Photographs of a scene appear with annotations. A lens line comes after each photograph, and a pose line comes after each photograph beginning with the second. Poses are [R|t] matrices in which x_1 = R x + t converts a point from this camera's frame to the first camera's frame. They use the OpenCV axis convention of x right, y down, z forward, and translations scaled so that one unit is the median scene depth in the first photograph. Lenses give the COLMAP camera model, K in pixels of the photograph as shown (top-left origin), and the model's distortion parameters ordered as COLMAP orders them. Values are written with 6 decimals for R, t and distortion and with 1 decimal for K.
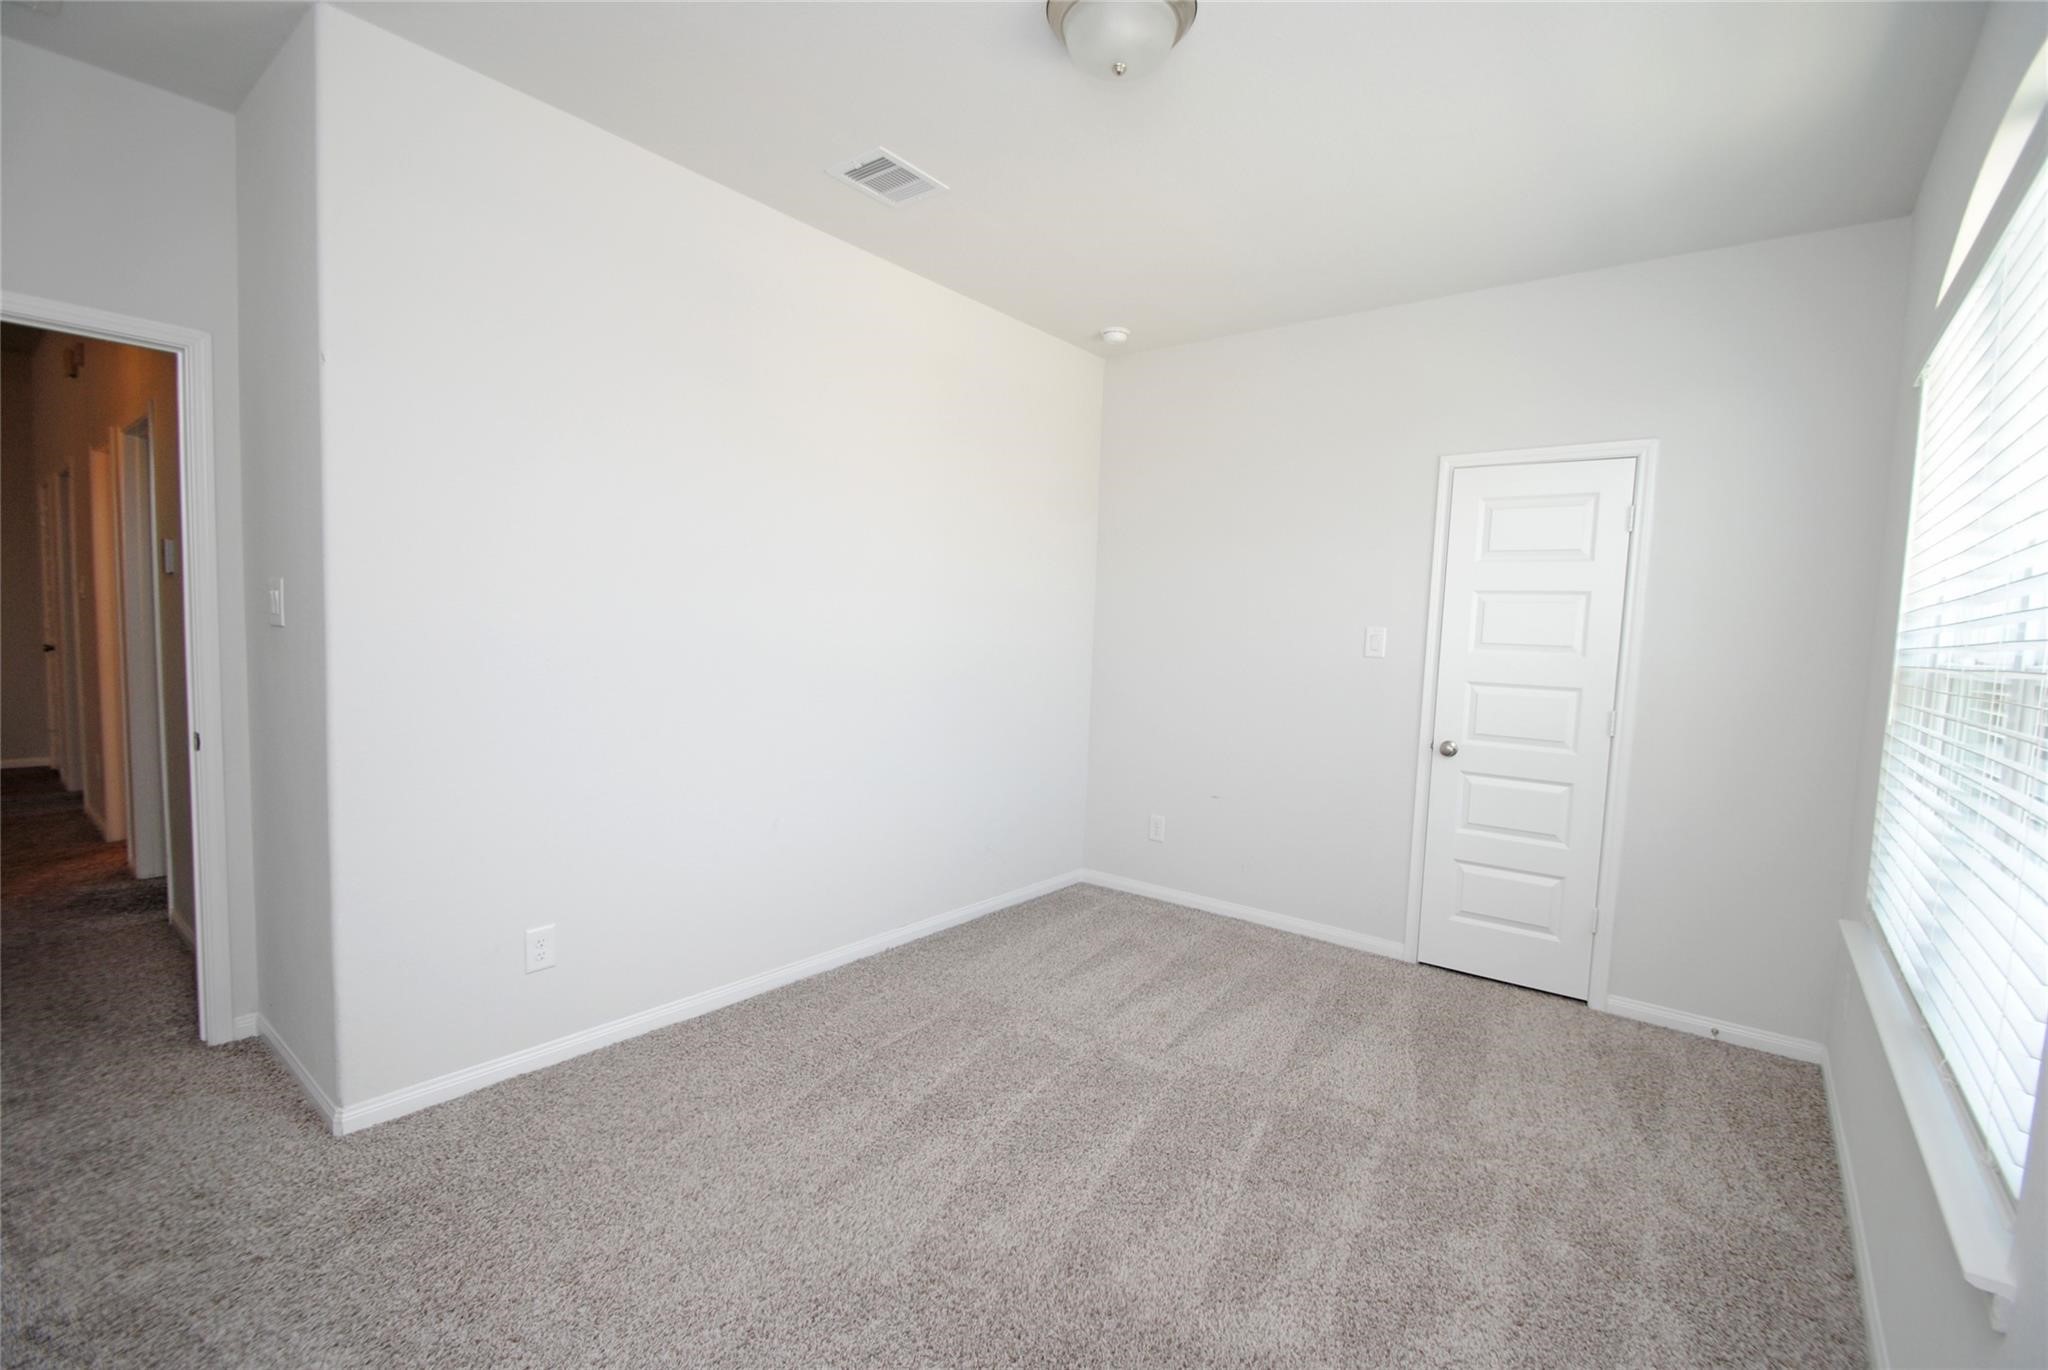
lens RADIAL K [[898.6, 0, 1034.7], [0, 898.6, 693.0], [0, 0, 1]] dist [0.017462, -0.017444]
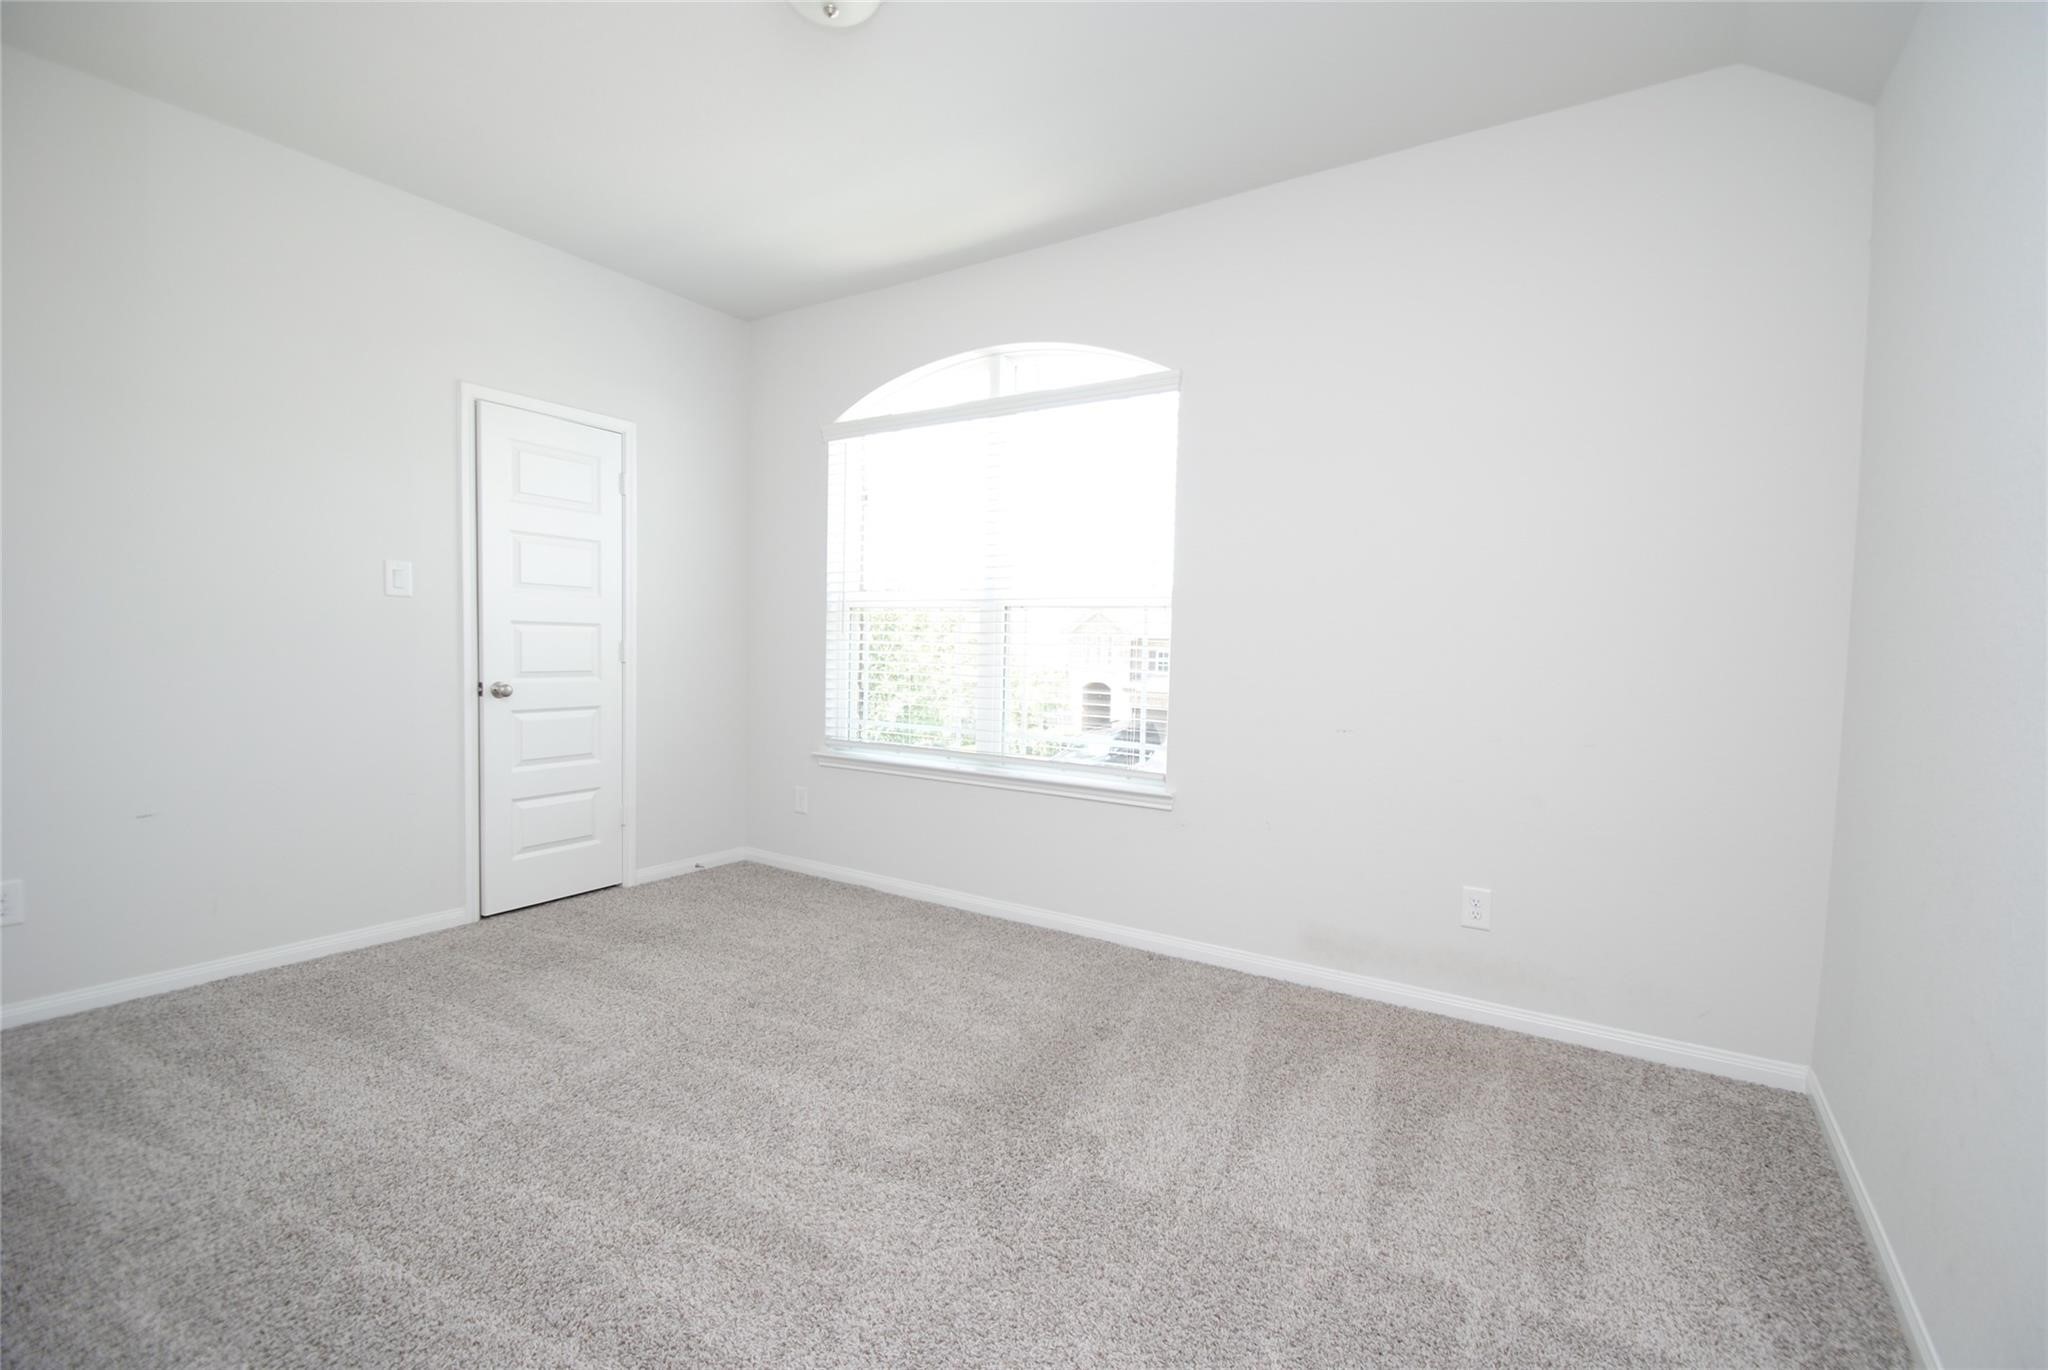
lens RADIAL K [[899.6, 0, 1036.1], [0, 899.6, 694.0], [0, 0, 1]] dist [0.010813, -0.016819]
pose [[-0.090439, -0.097012, 0.991166, -0.587732], [0.047502, 0.993691, 0.101594, -0.005881], [-0.994768, 0.056271, -0.085260, 0.520937]]
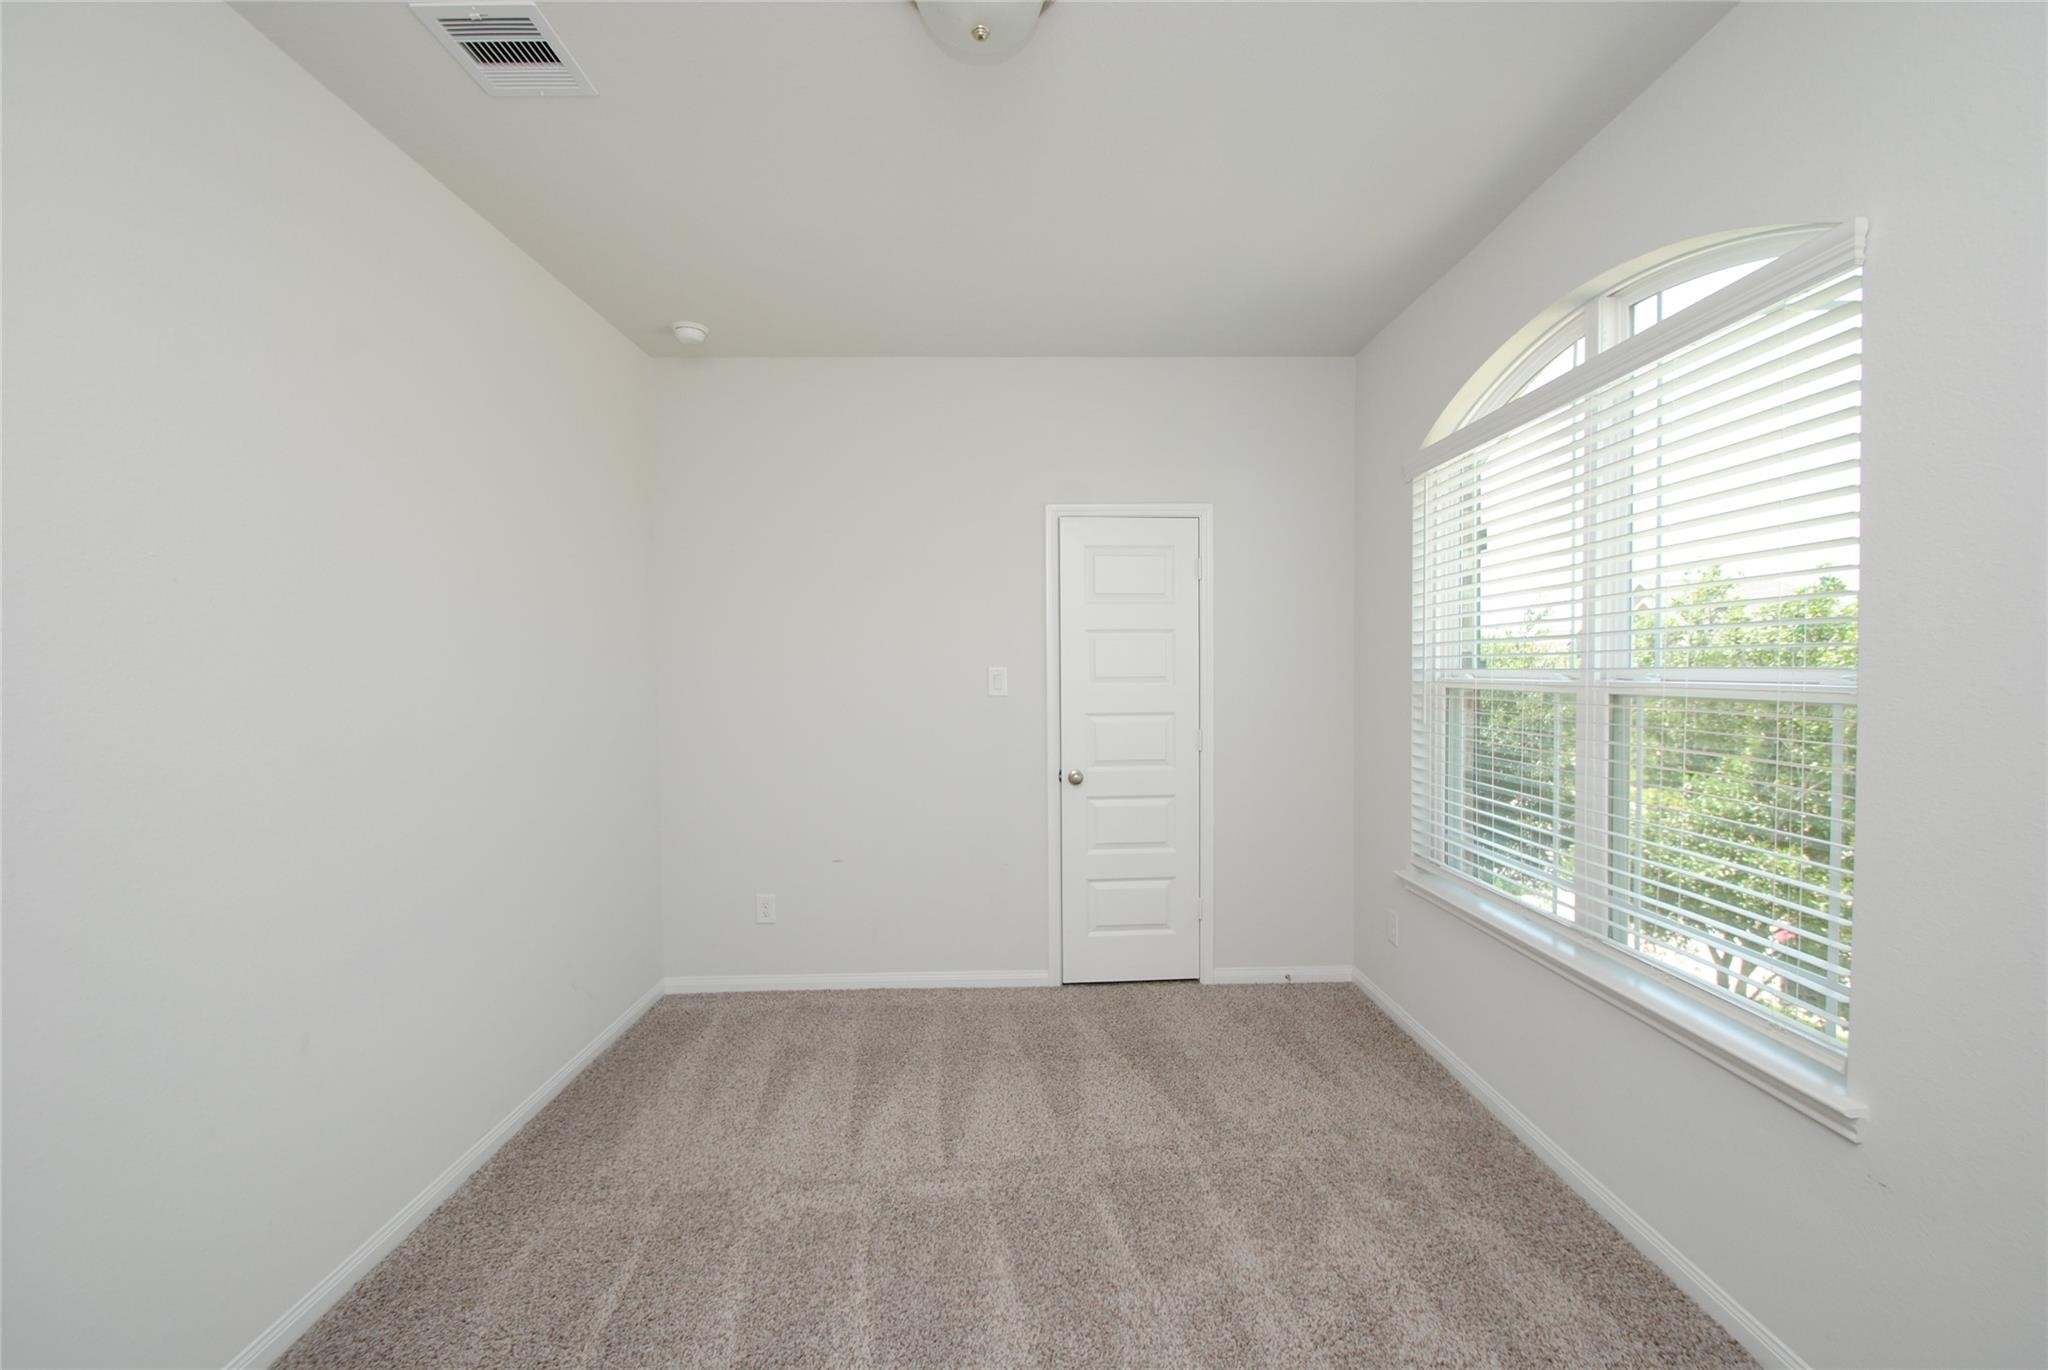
lens RADIAL K [[899.6, 0, 1036.1], [0, 899.6, 694.0], [0, 0, 1]] dist [0.010813, -0.016819]
pose [[0.771811, -0.065218, 0.632498, -0.255349], [0.085867, 0.996305, -0.002048, -0.040018], [-0.630027, 0.055891, 0.774559, 0.203337]]
